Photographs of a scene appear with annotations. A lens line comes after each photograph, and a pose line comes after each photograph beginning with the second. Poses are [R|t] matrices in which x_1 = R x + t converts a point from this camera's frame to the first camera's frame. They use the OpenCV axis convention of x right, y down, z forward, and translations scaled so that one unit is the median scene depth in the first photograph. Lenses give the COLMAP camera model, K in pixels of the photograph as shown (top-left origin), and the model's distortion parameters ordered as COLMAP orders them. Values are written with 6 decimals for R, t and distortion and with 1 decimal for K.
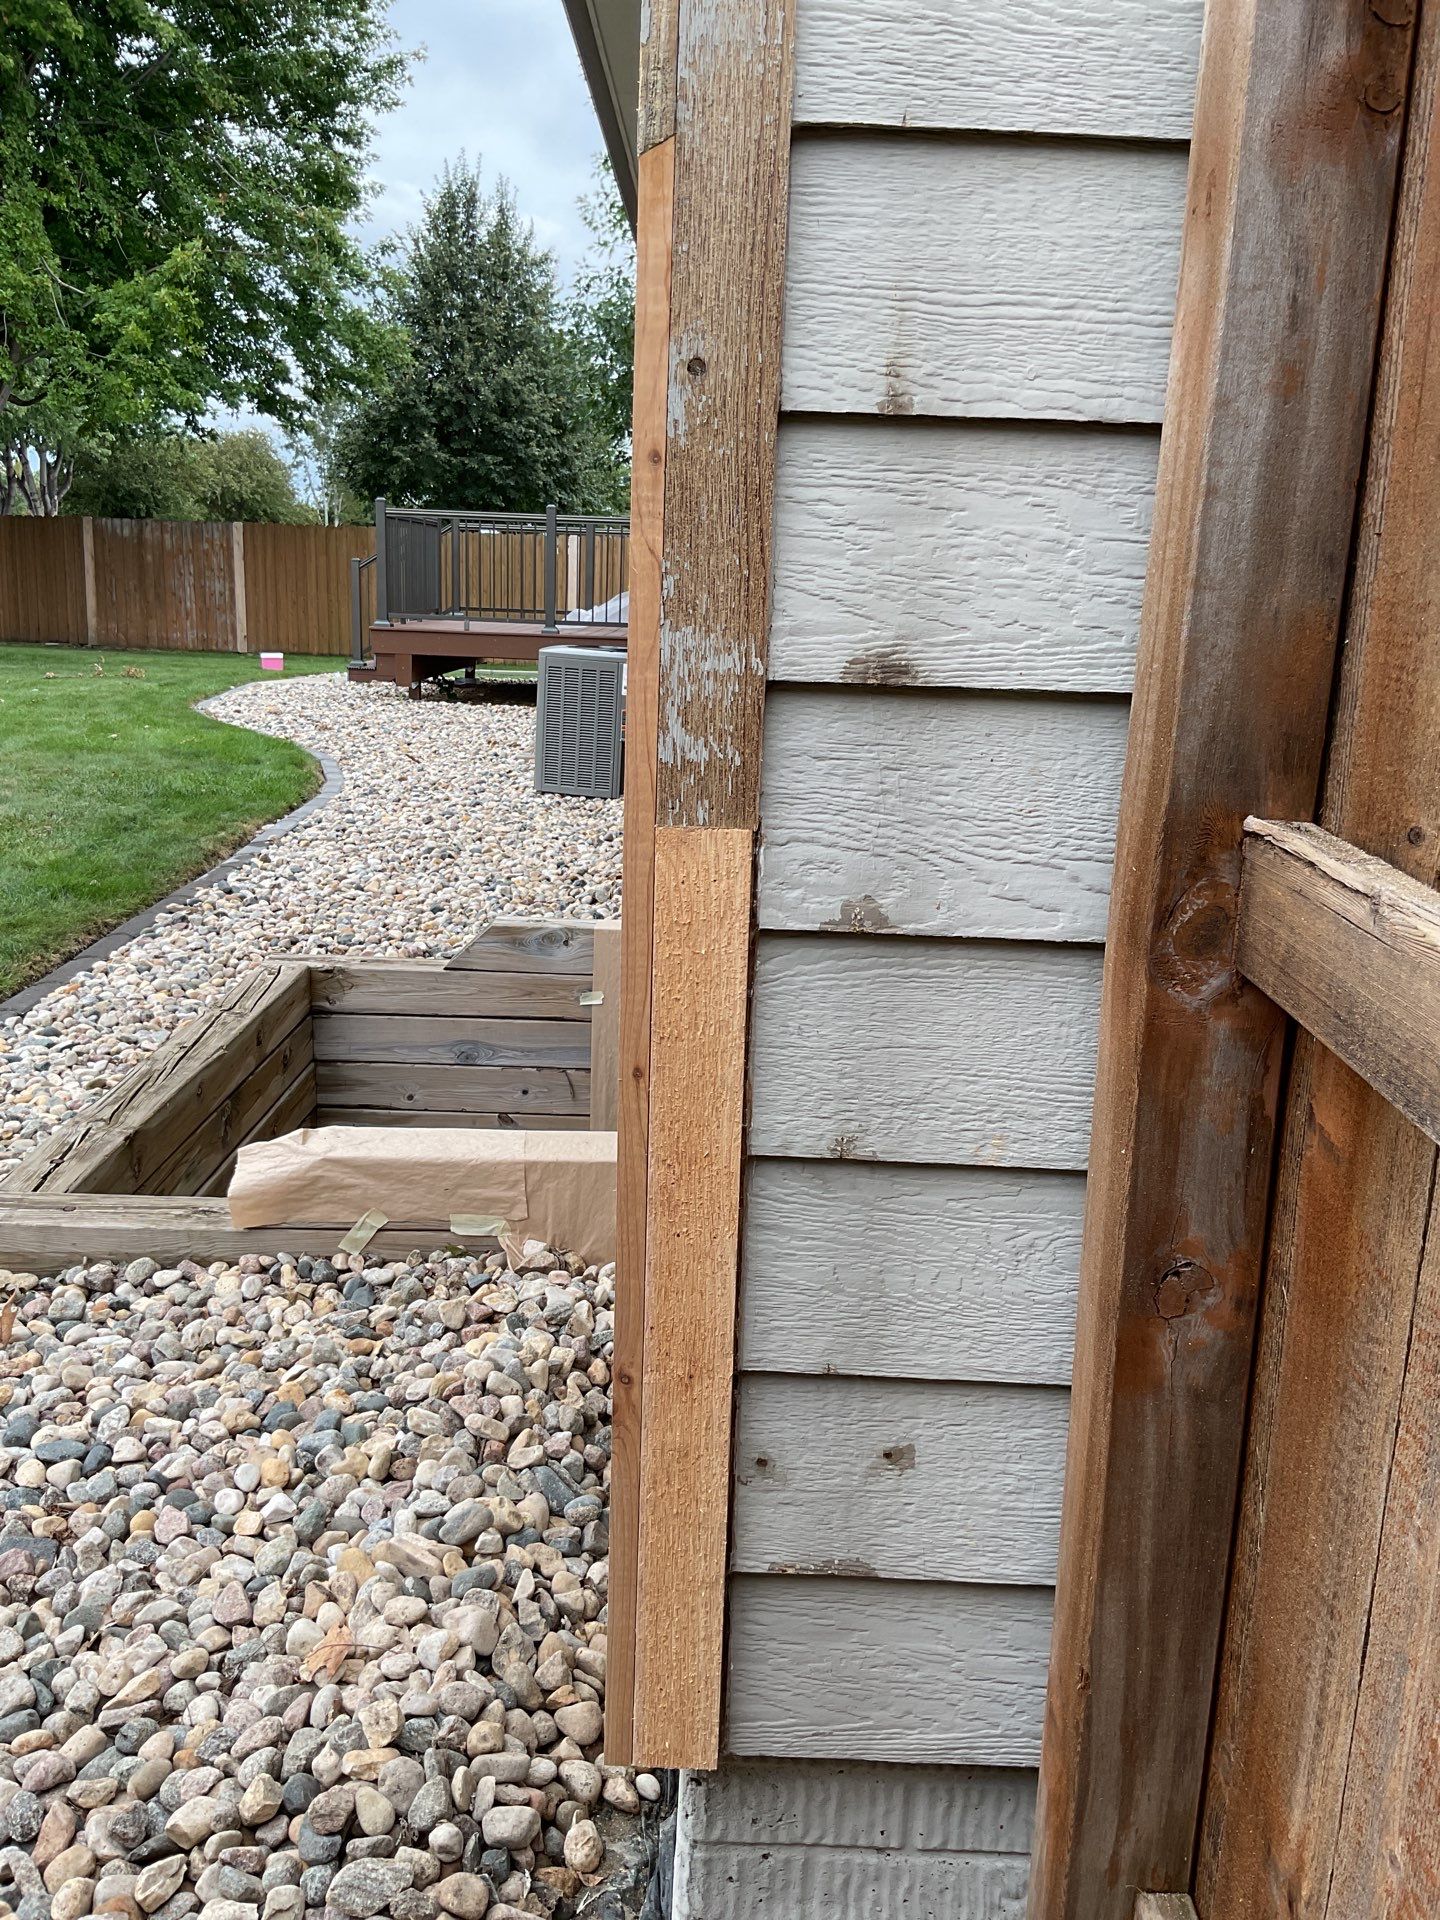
lens RADIAL K [[1591.9, 0, 712.3], [0, 1591.9, 953.4], [0, 0, 1]] dist [0.114172, -0.240221]
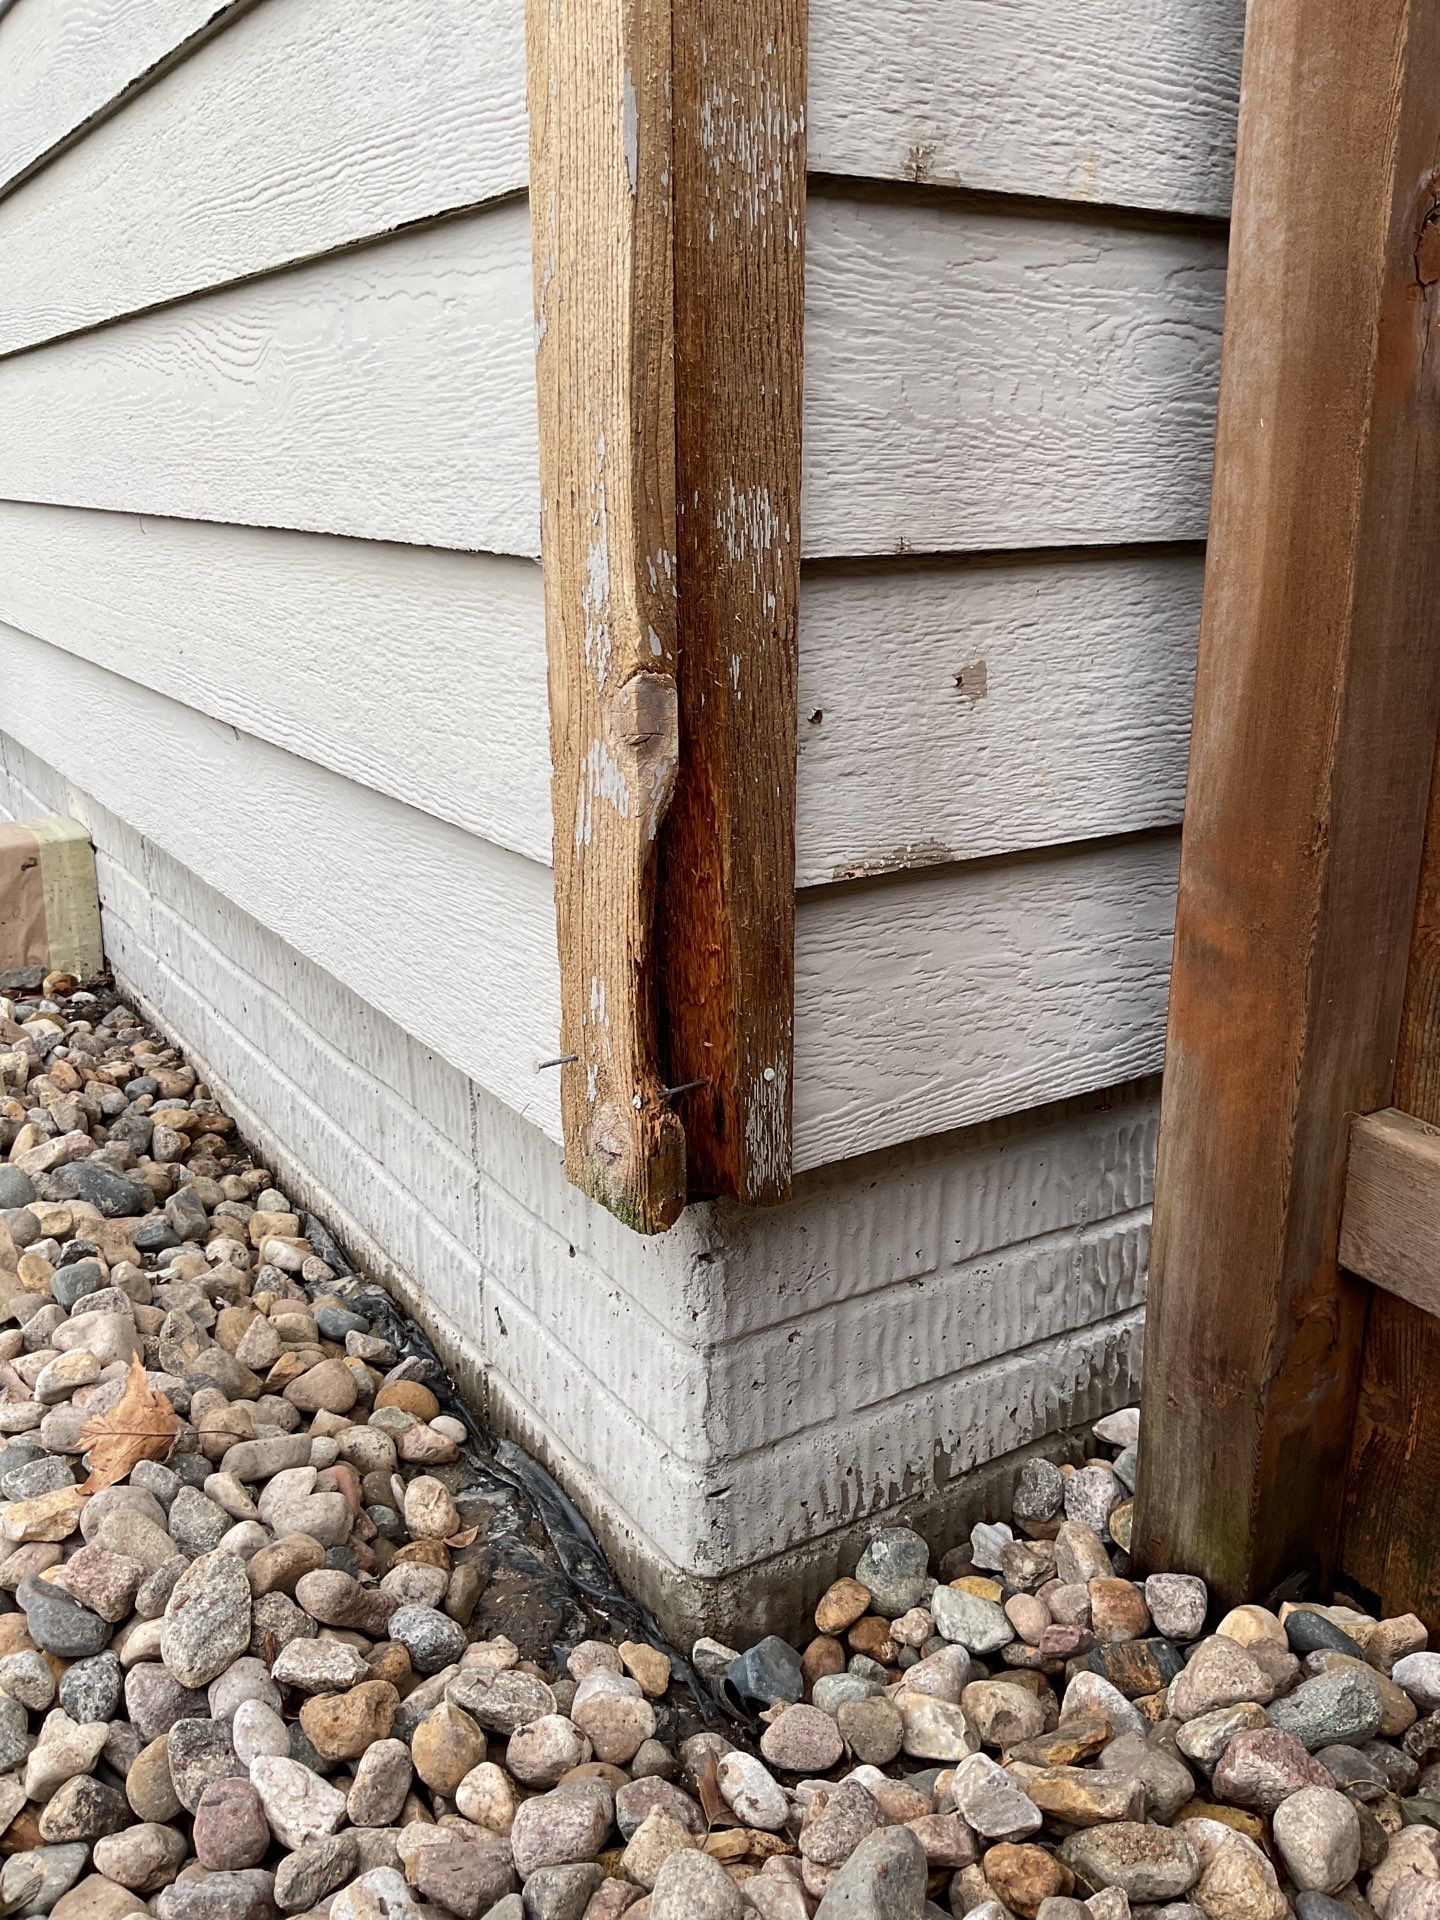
lens RADIAL K [[1590.3, 0, 721.1], [0, 1590.3, 949.3], [0, 0, 1]] dist [0.147016, -0.300050]
pose [[0.835412, -0.198810, 0.512408, -0.408136], [0.158451, 0.979822, 0.121830, 0.358663], [-0.526290, -0.020587, 0.850056, 0.489008]]
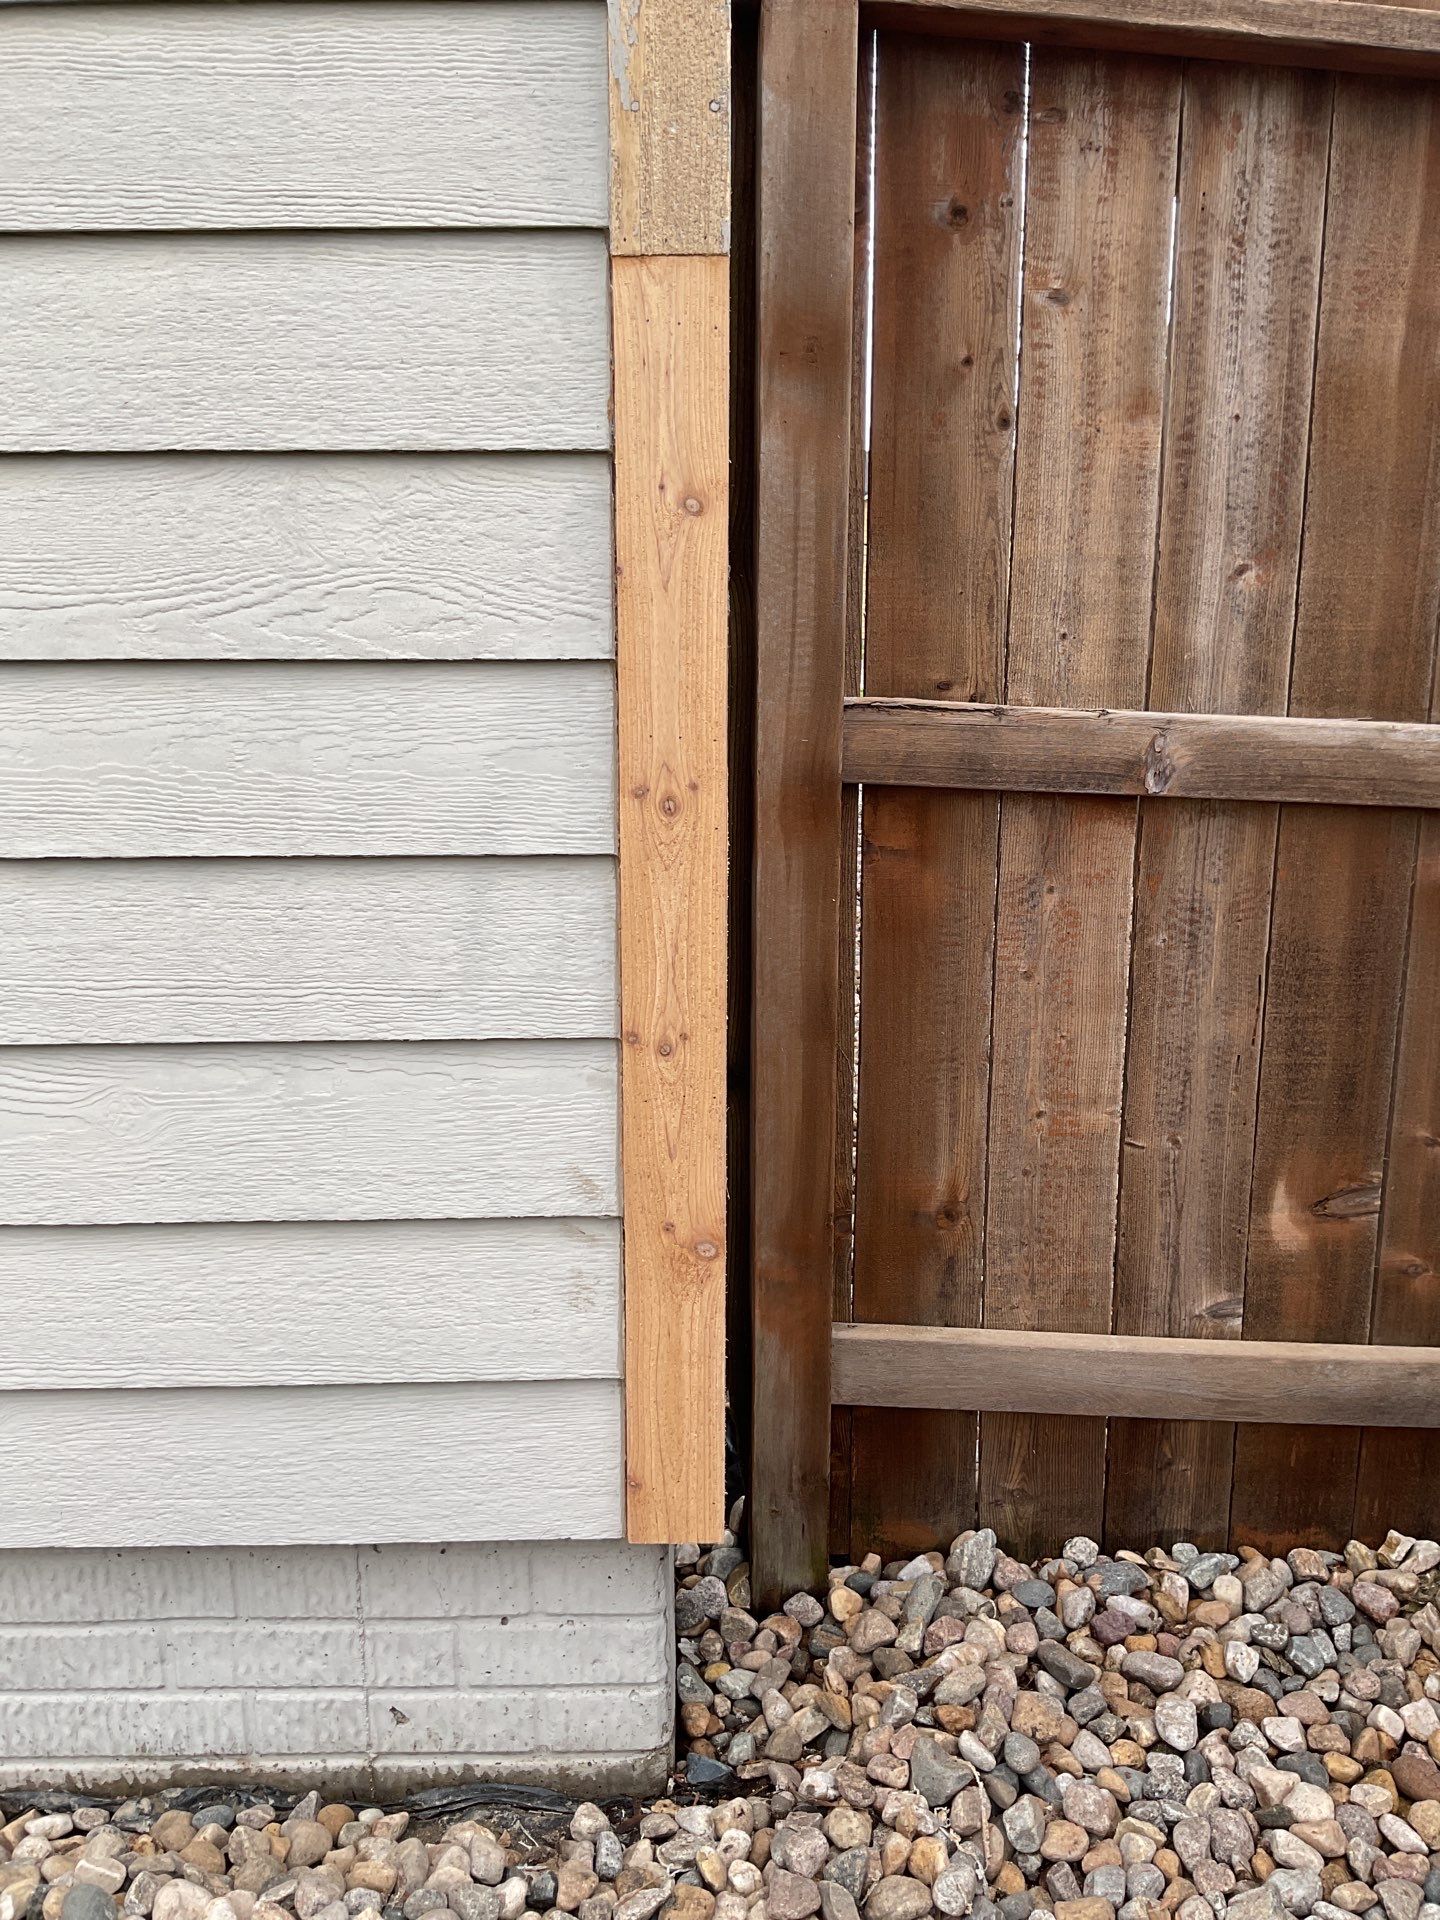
lens RADIAL K [[1591.9, 0, 712.3], [0, 1591.9, 953.4], [0, 0, 1]] dist [0.114172, -0.240221]
pose [[-0.027126, -0.264536, 0.963994, -1.298524], [0.231455, 0.936481, 0.263499, -0.281744], [-0.972467, 0.230269, 0.035825, 0.984965]]
